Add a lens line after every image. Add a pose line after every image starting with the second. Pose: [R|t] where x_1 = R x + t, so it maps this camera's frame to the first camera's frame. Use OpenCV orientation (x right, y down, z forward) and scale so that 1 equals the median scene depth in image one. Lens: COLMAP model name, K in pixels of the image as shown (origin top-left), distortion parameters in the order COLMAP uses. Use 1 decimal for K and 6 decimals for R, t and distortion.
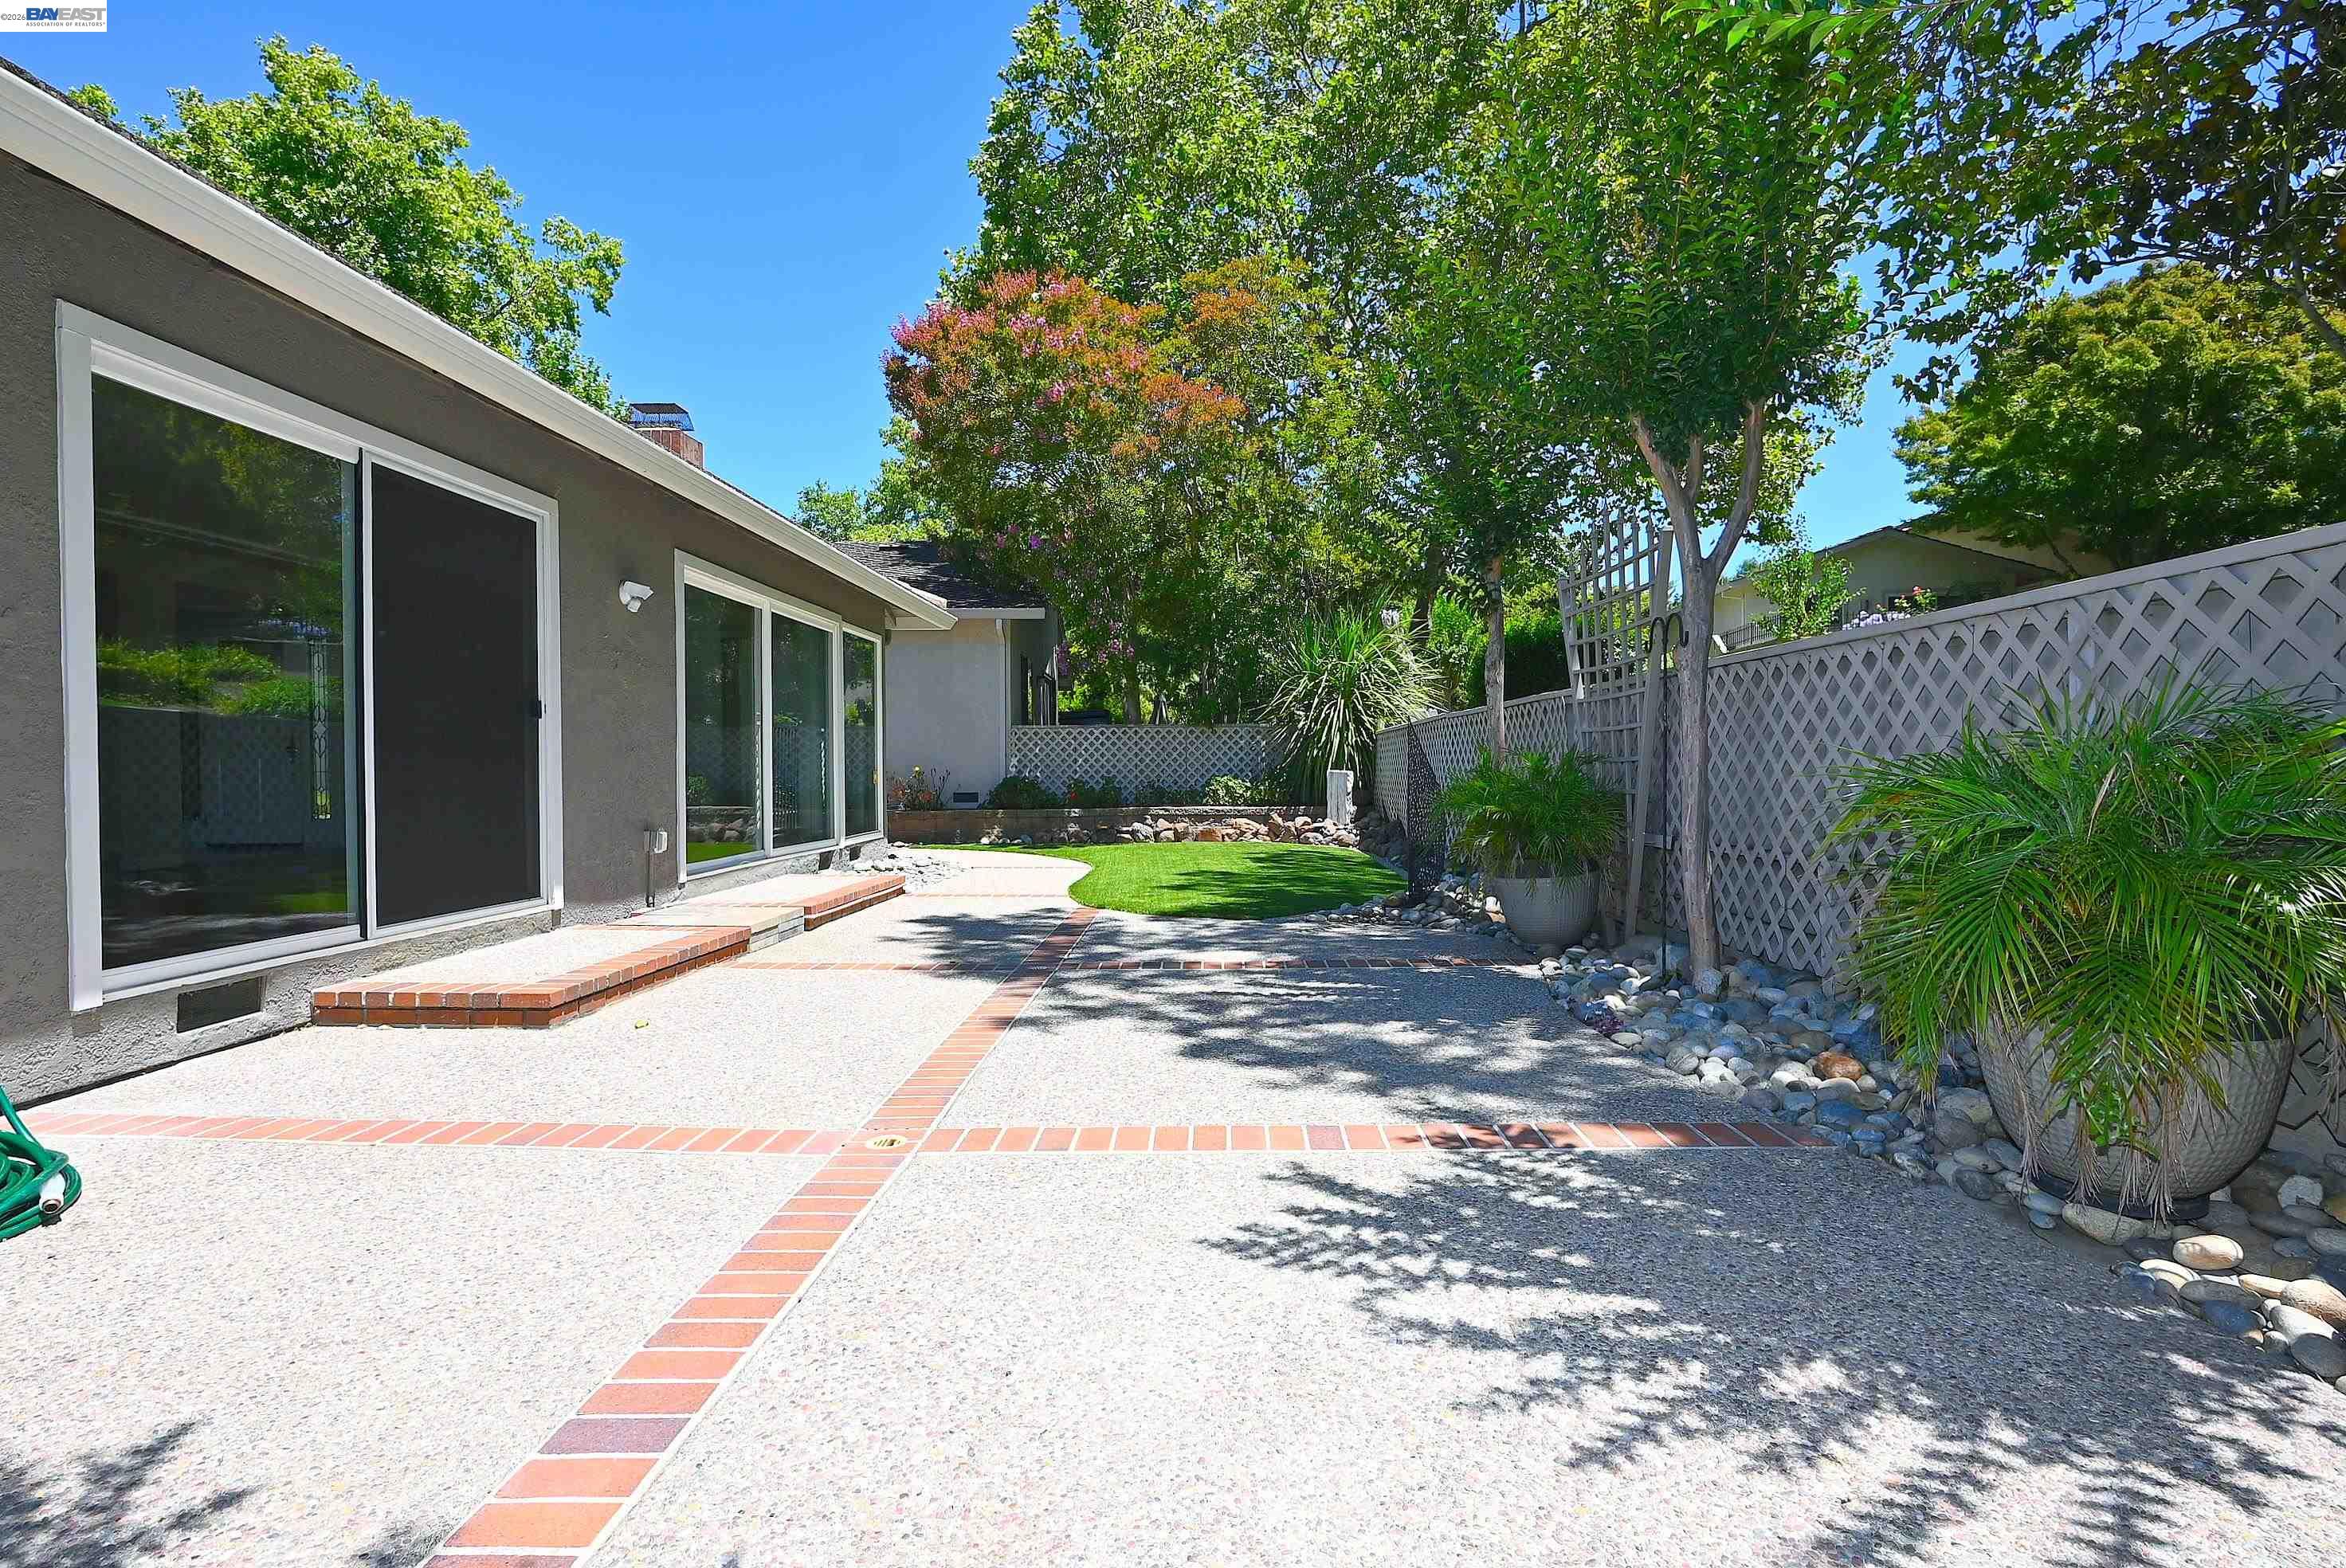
lens RADIAL K [[1160.9, 0, 1174.5], [0, 1160.9, 786.0], [0, 0, 1]] dist [-0.004359, 0.001911]
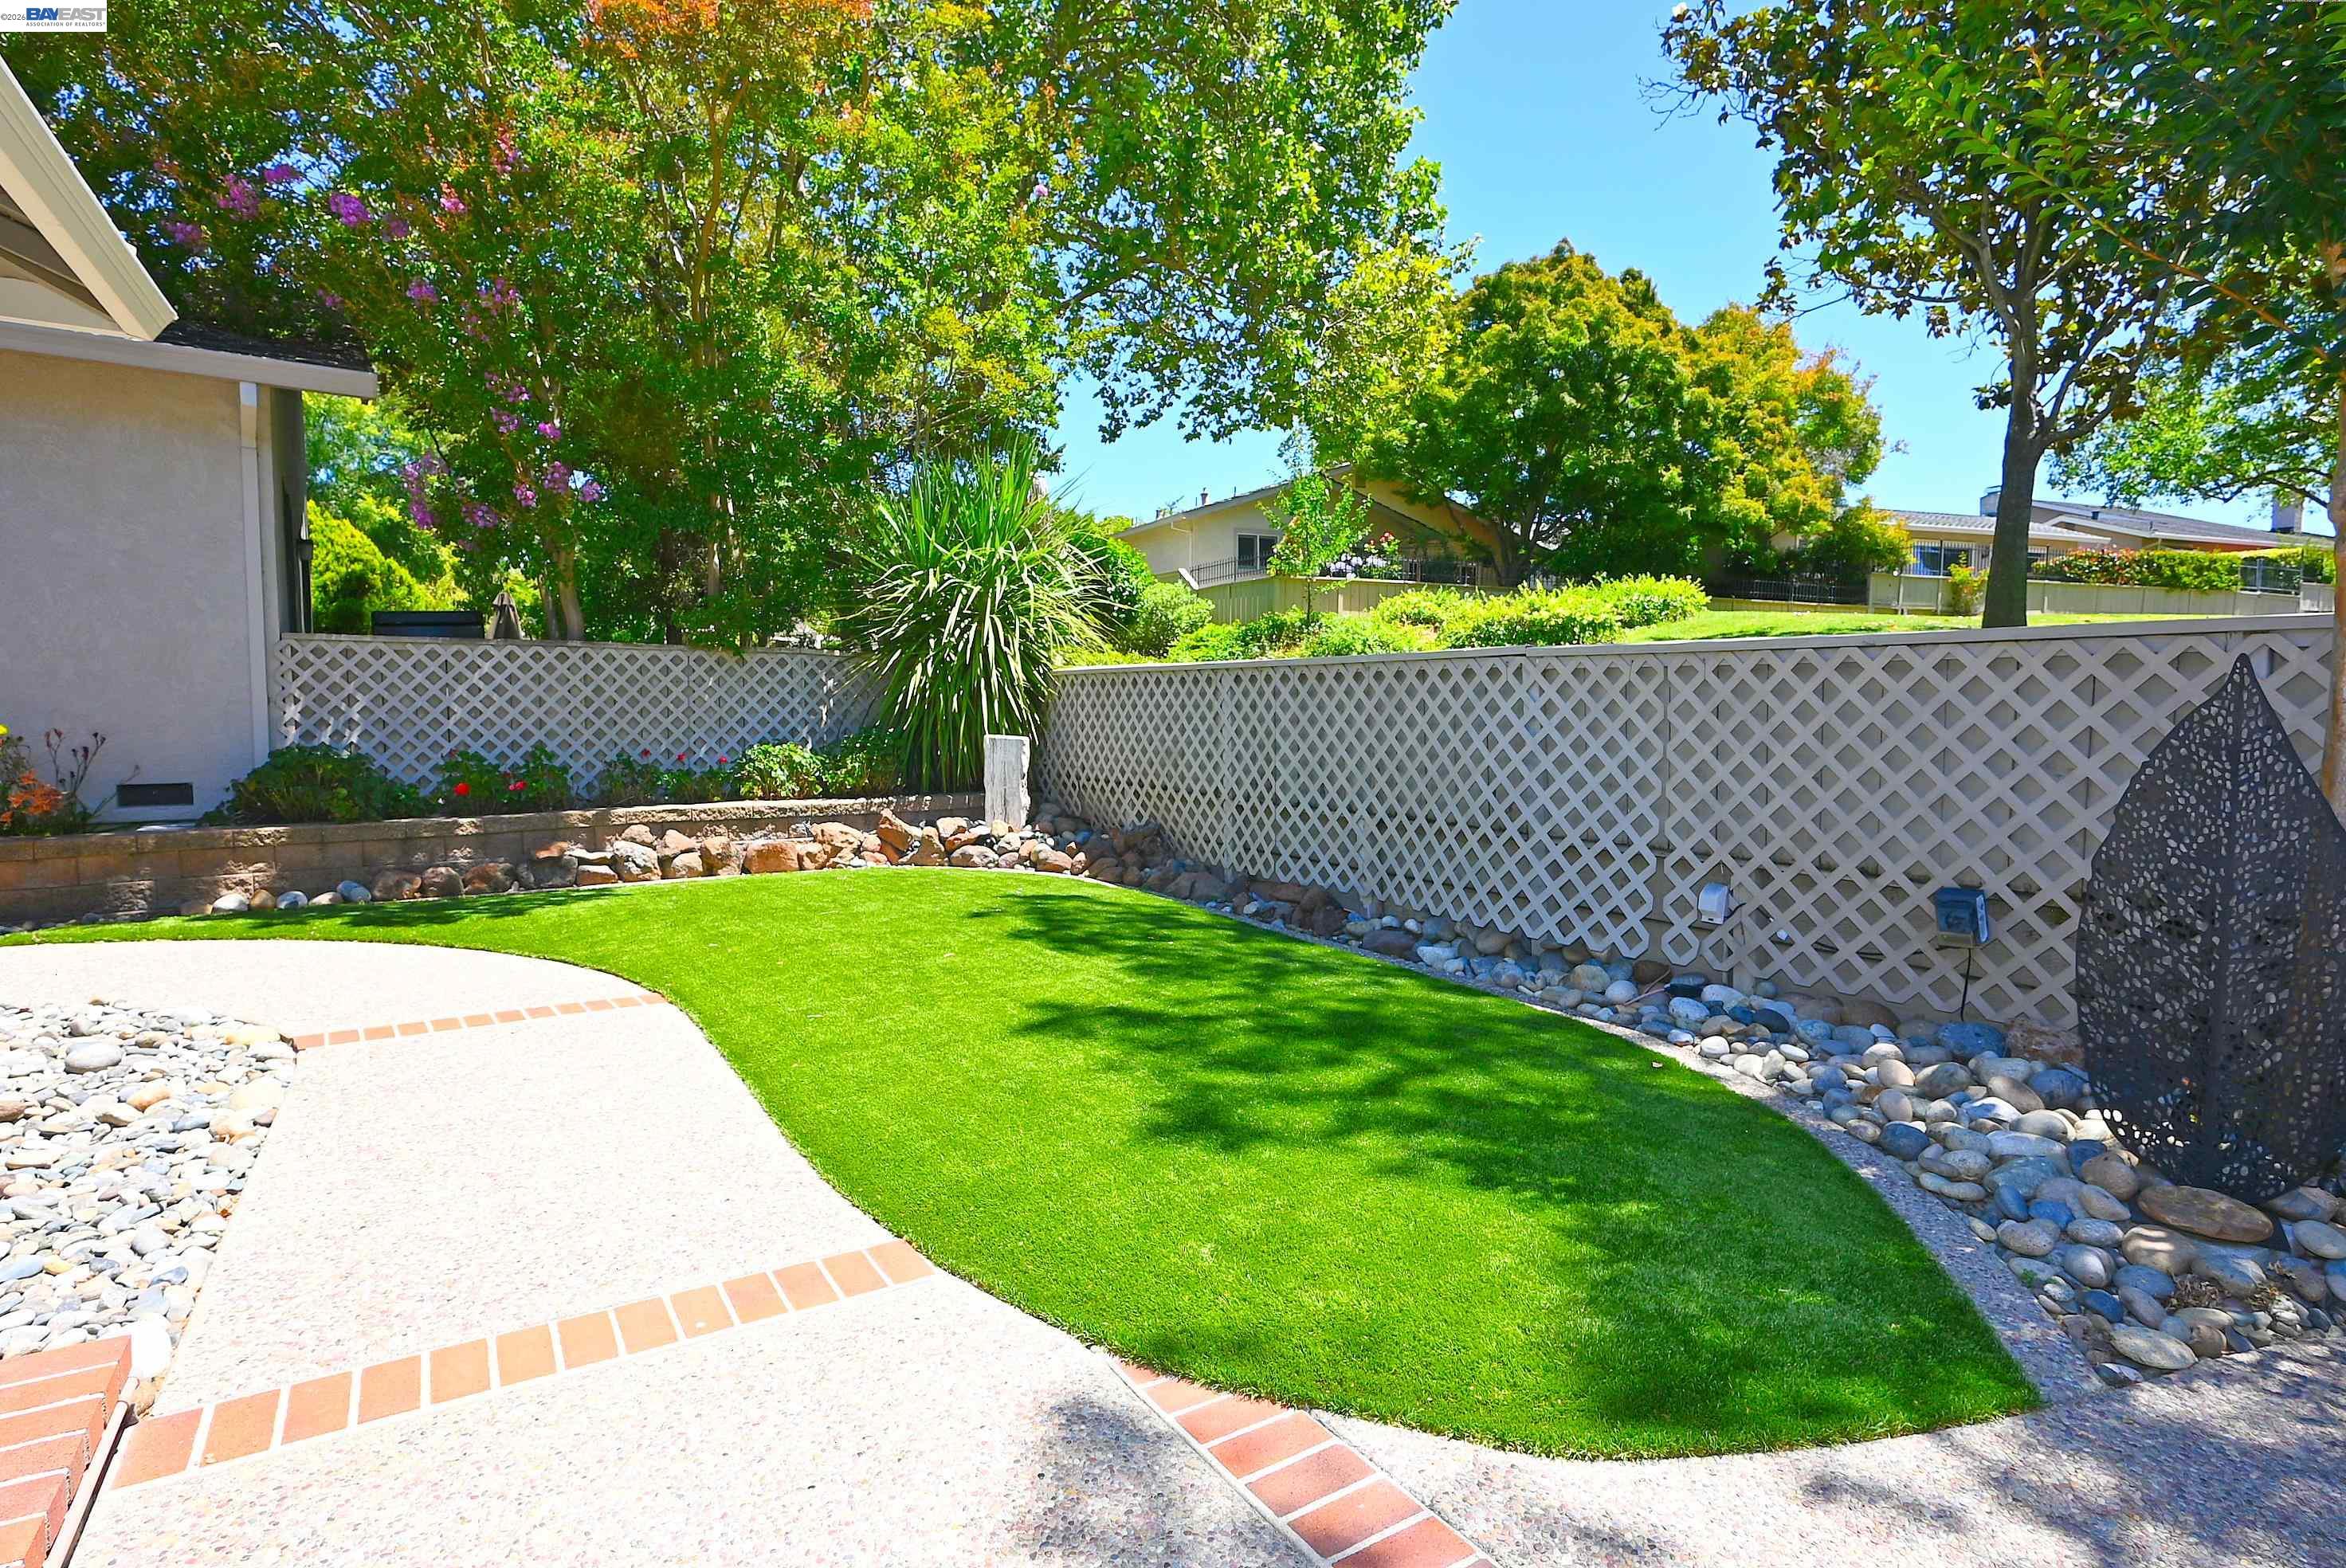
lens RADIAL K [[1176.1, 0, 1168.2], [0, 1176.1, 780.8], [0, 0, 1]] dist [-0.002611, -0.000161]
pose [[0.825444, -0.024309, 0.563961, -0.126819], [-0.005334, 0.998692, 0.050854, -0.021577], [-0.564459, -0.044985, 0.824234, 0.472582]]
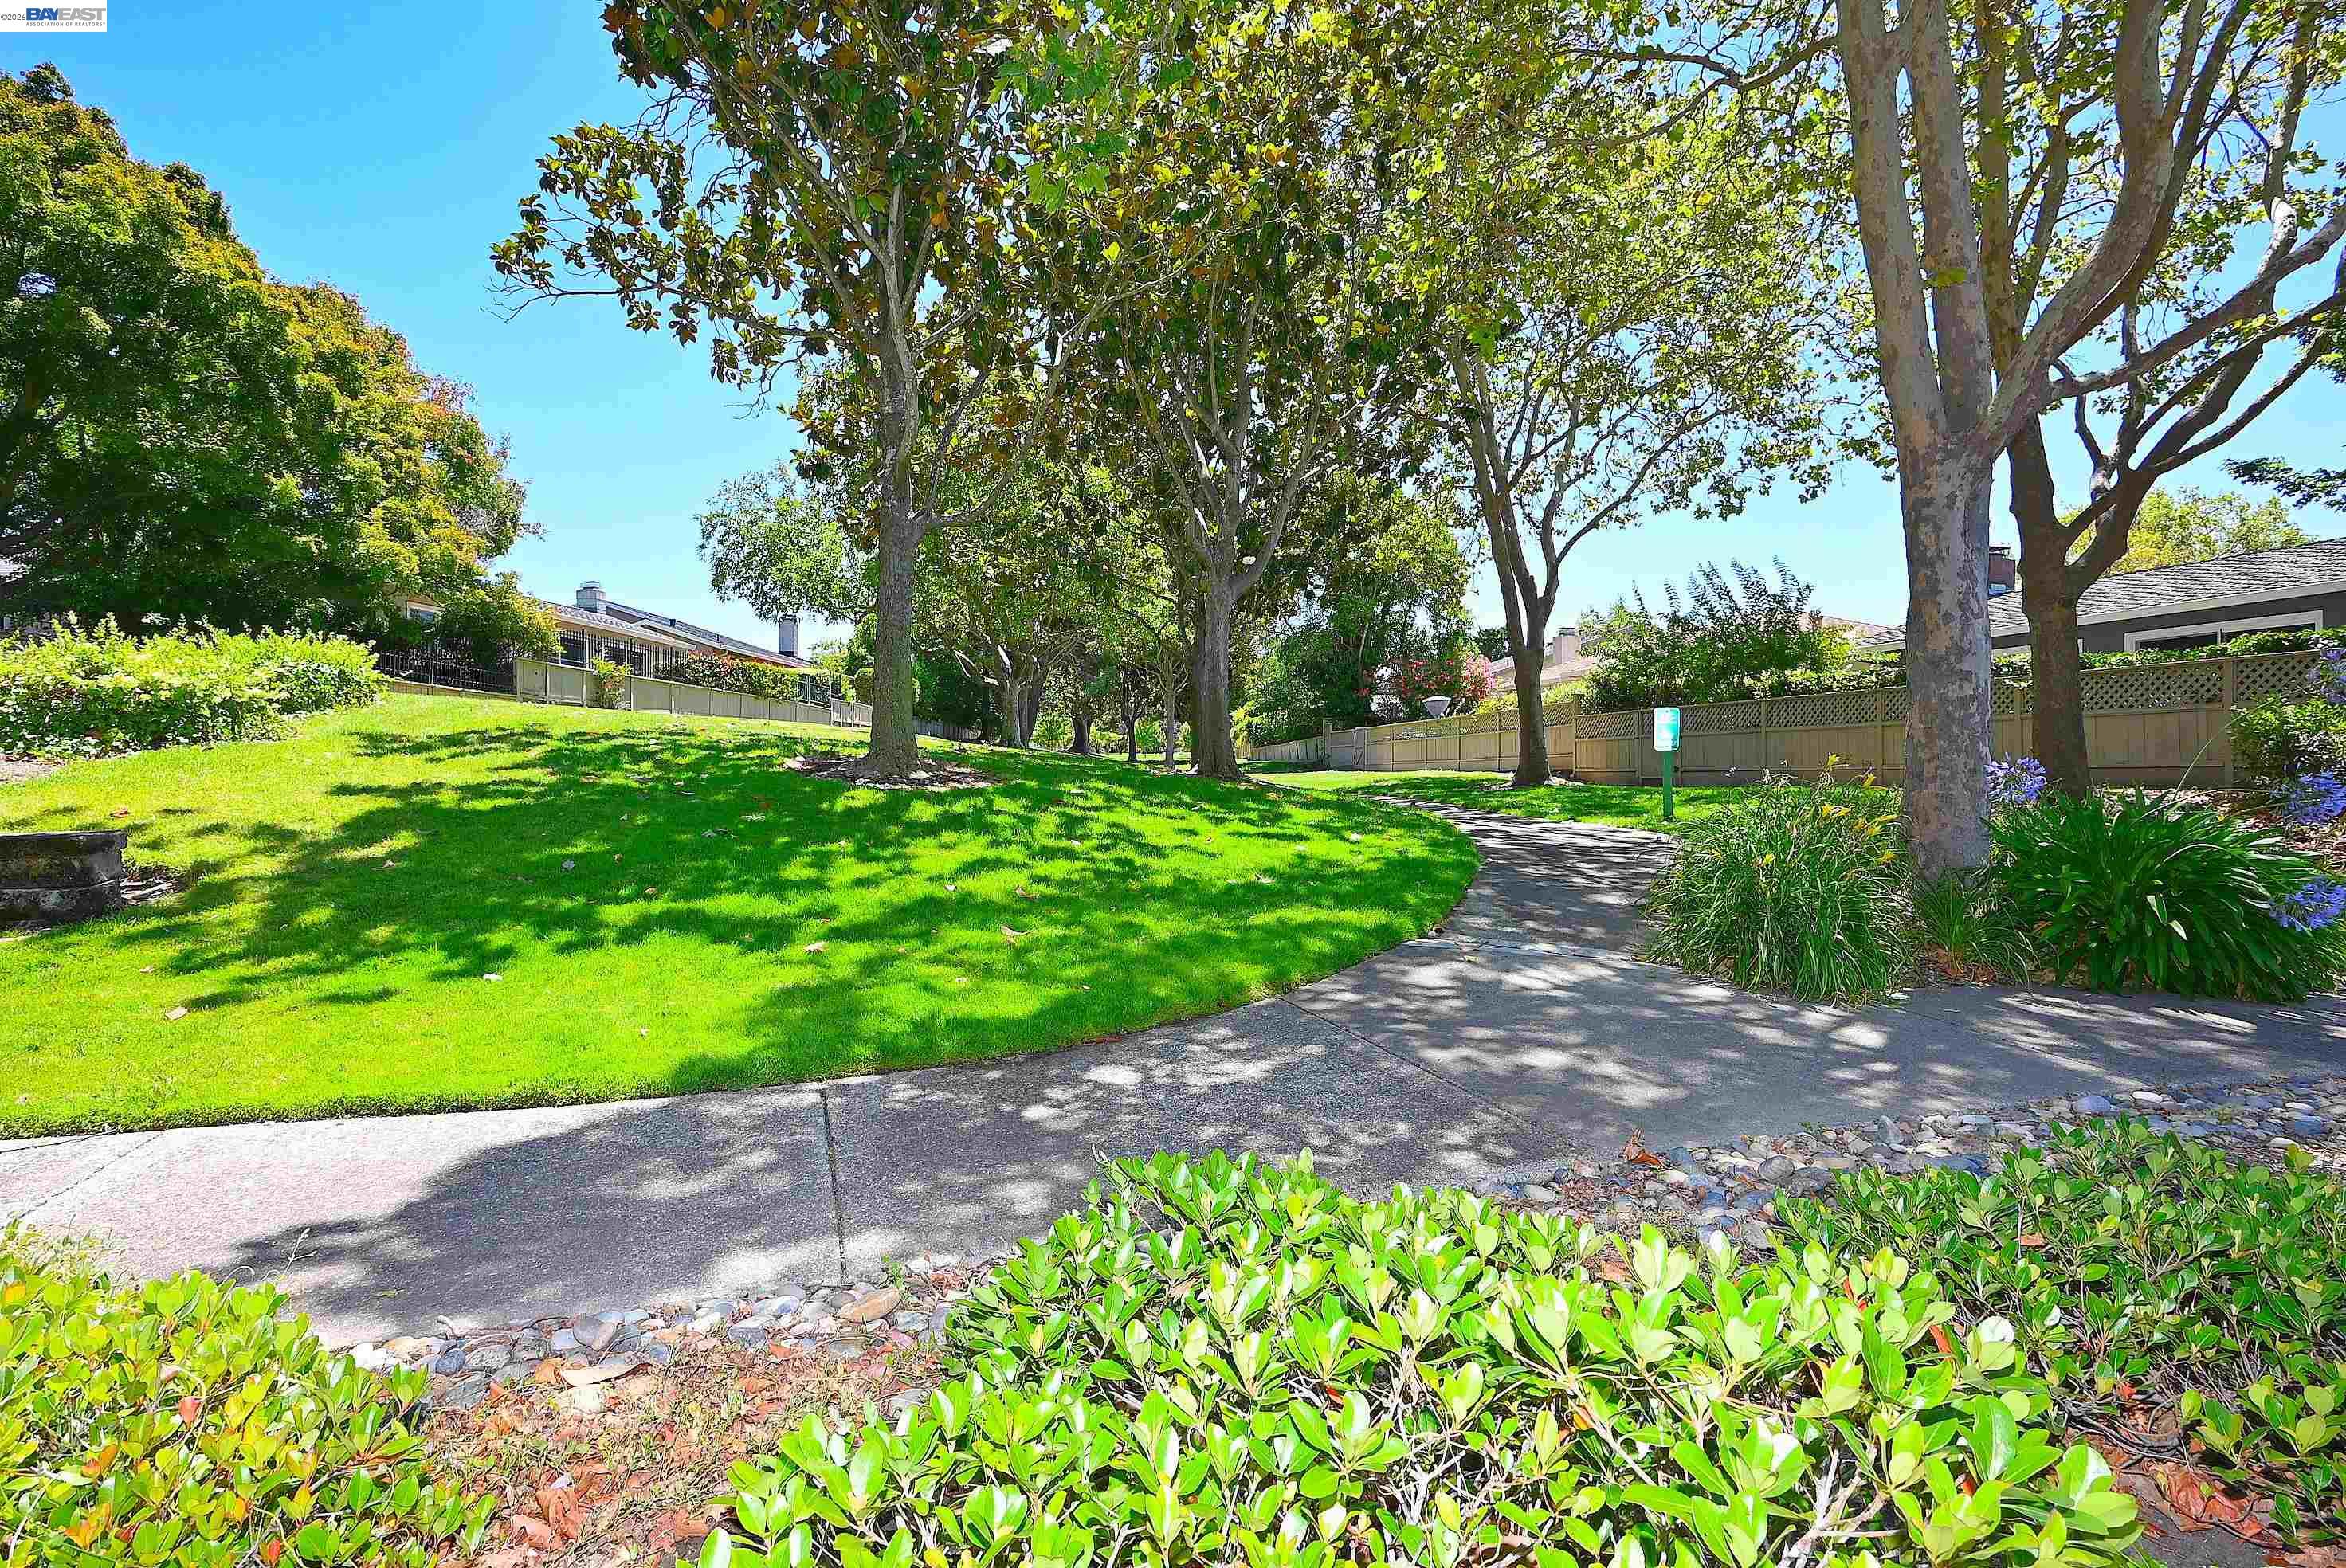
lens RADIAL K [[1145.2, 0, 1173.0], [0, 1145.2, 784.0], [0, 0, 1]] dist [0.002253, 0.000000]
pose [[-0.172378, 0.011493, 0.984964, 0.172745], [0.018602, 0.999792, -0.008410, -0.061439], [-0.984855, 0.016873, -0.172555, 0.809182]]
